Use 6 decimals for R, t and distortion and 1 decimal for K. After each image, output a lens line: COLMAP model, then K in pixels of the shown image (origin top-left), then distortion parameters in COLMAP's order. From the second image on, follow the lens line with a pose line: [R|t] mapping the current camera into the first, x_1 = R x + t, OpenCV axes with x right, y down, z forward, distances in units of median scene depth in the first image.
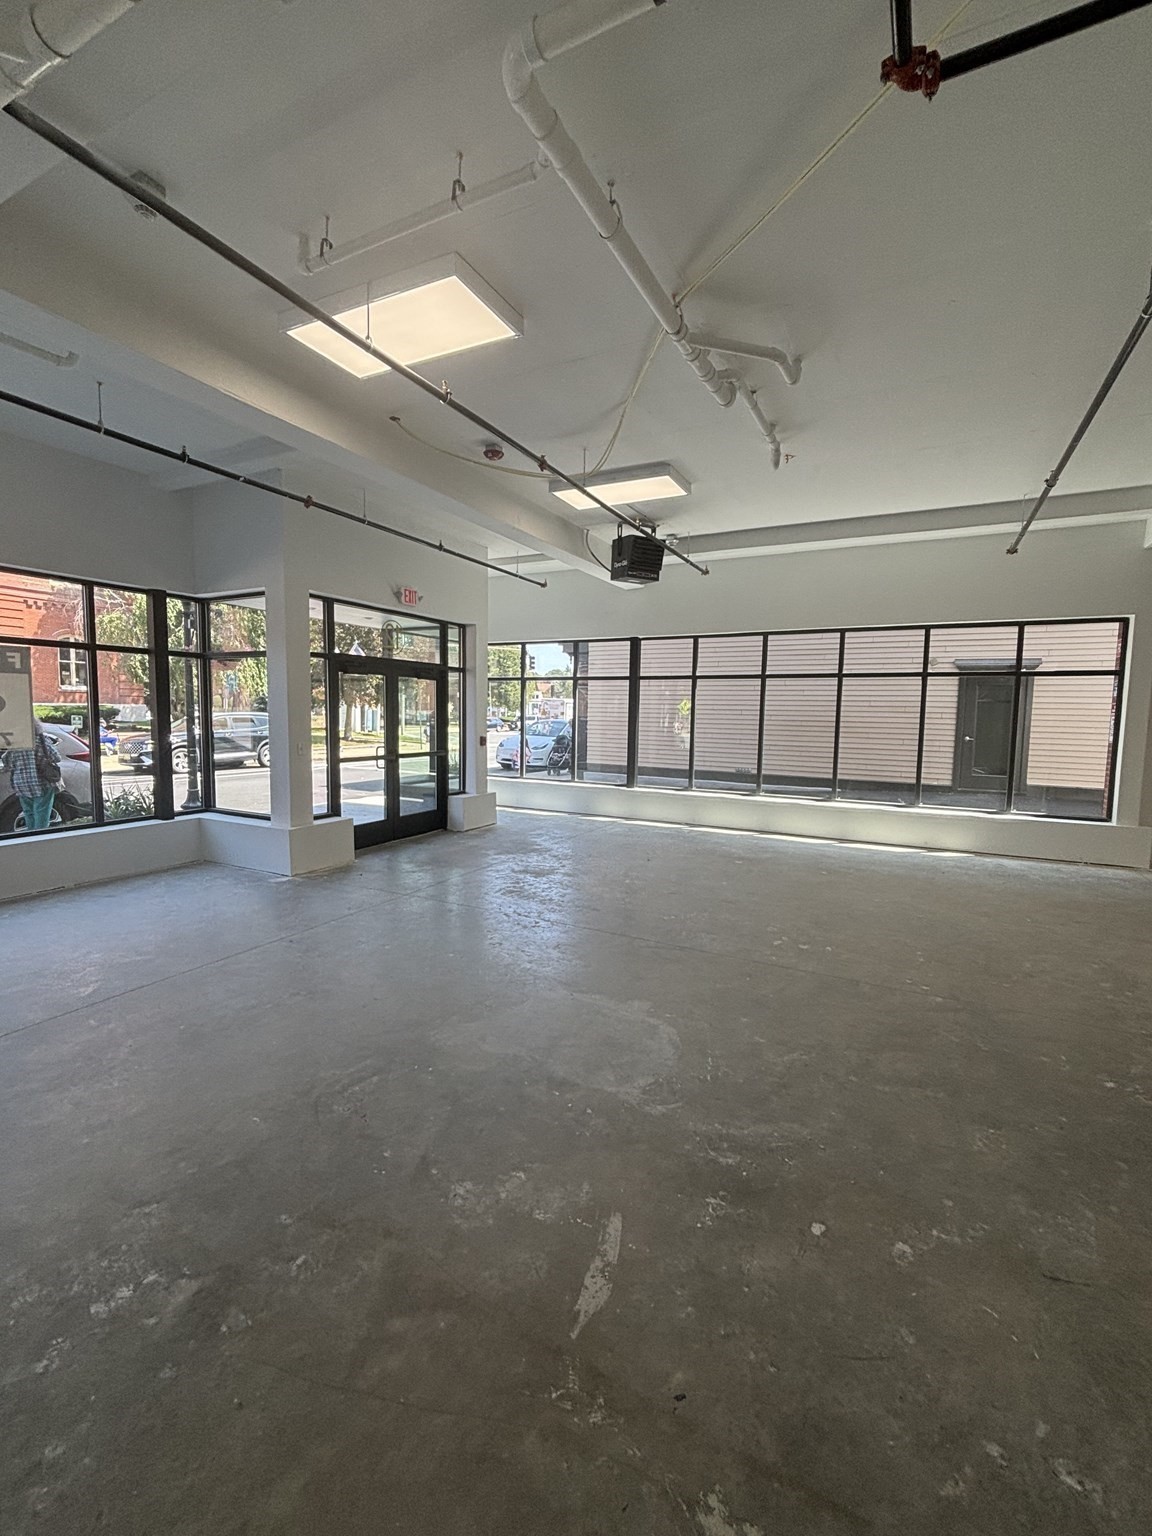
lens RADIAL K [[653.9, 0, 576.0], [0, 653.9, 768.0], [0, 0, 1]] dist [0.008603, -0.000590]
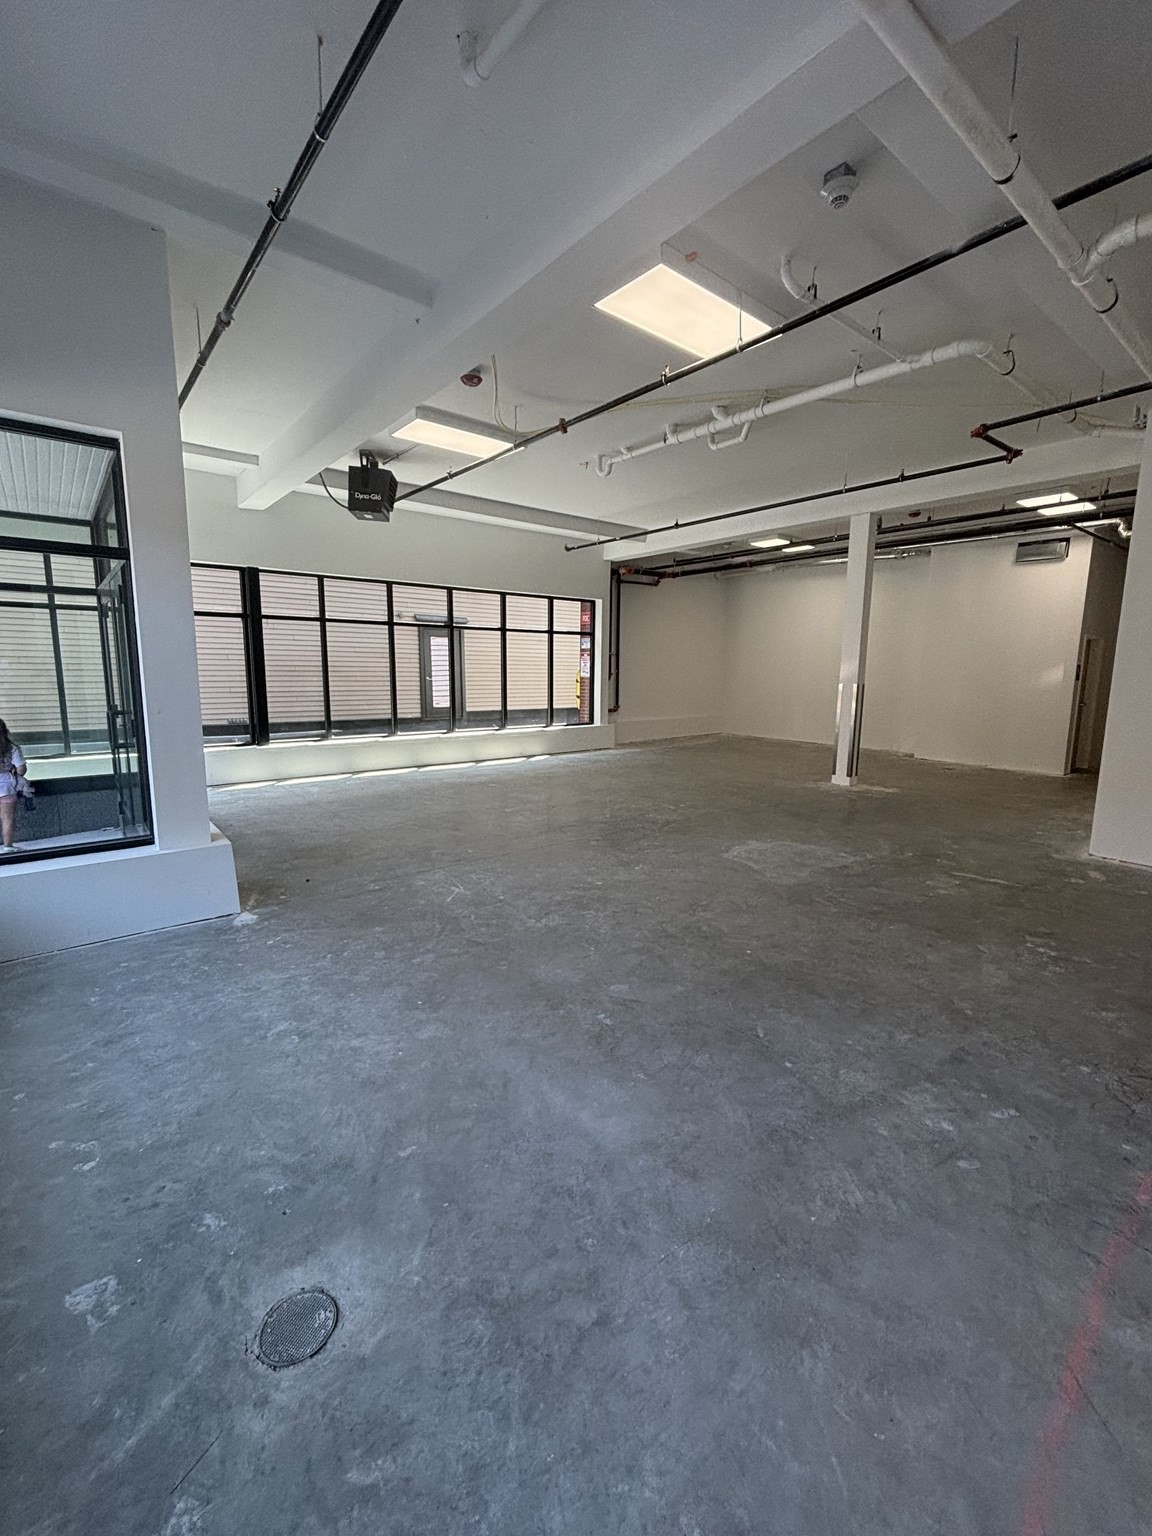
lens RADIAL K [[653.9, 0, 576.0], [0, 653.9, 768.0], [0, 0, 1]] dist [0.008603, -0.000590]
pose [[0.396444, -0.152845, 0.905246, -0.735774], [0.075311, 0.988135, 0.133858, -0.032963], [-0.914965, 0.015108, 0.403251, 0.364886]]
